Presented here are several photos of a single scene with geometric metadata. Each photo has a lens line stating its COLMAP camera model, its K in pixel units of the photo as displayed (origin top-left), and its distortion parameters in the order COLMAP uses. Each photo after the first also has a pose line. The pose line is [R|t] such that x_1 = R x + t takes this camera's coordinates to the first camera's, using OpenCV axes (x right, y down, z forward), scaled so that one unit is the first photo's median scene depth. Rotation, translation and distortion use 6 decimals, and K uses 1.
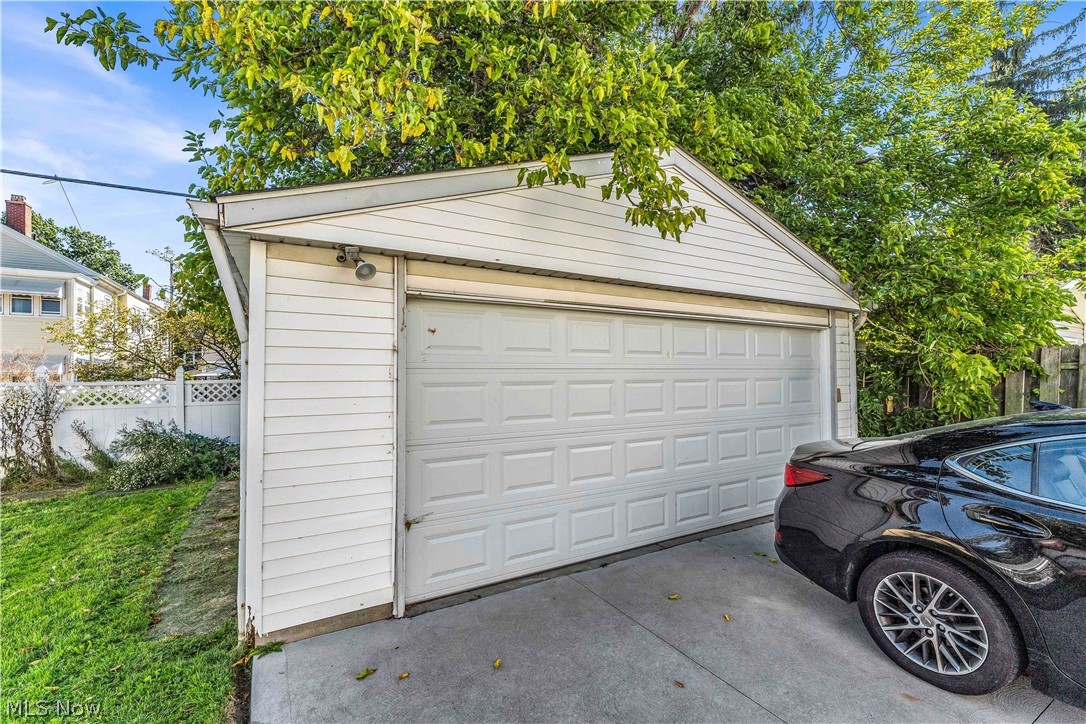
lens RADIAL K [[439.8, 0, 554.9], [0, 439.8, 365.5], [0, 0, 1]] dist [-0.002266, -0.008114]
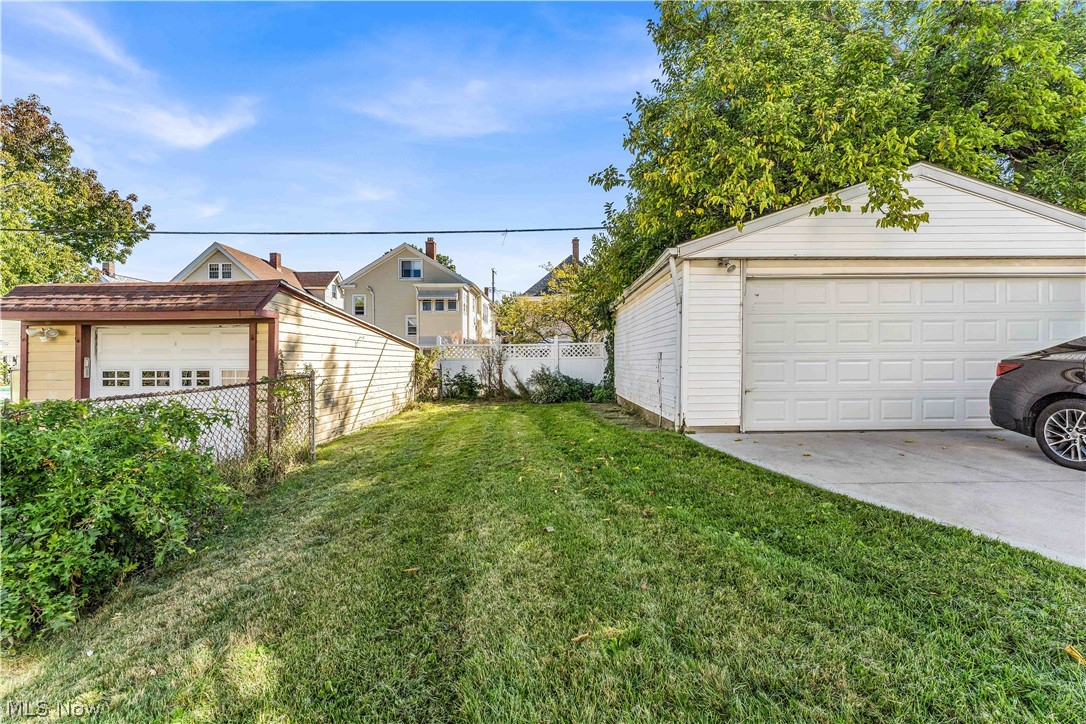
lens RADIAL K [[439.8, 0, 554.9], [0, 439.8, 365.5], [0, 0, 1]] dist [-0.002266, -0.008114]
pose [[0.864511, 0.005437, -0.502585, -0.074374], [0.013292, 0.999344, 0.033676, 0.163557], [0.502439, -0.035794, 0.863872, -1.200588]]
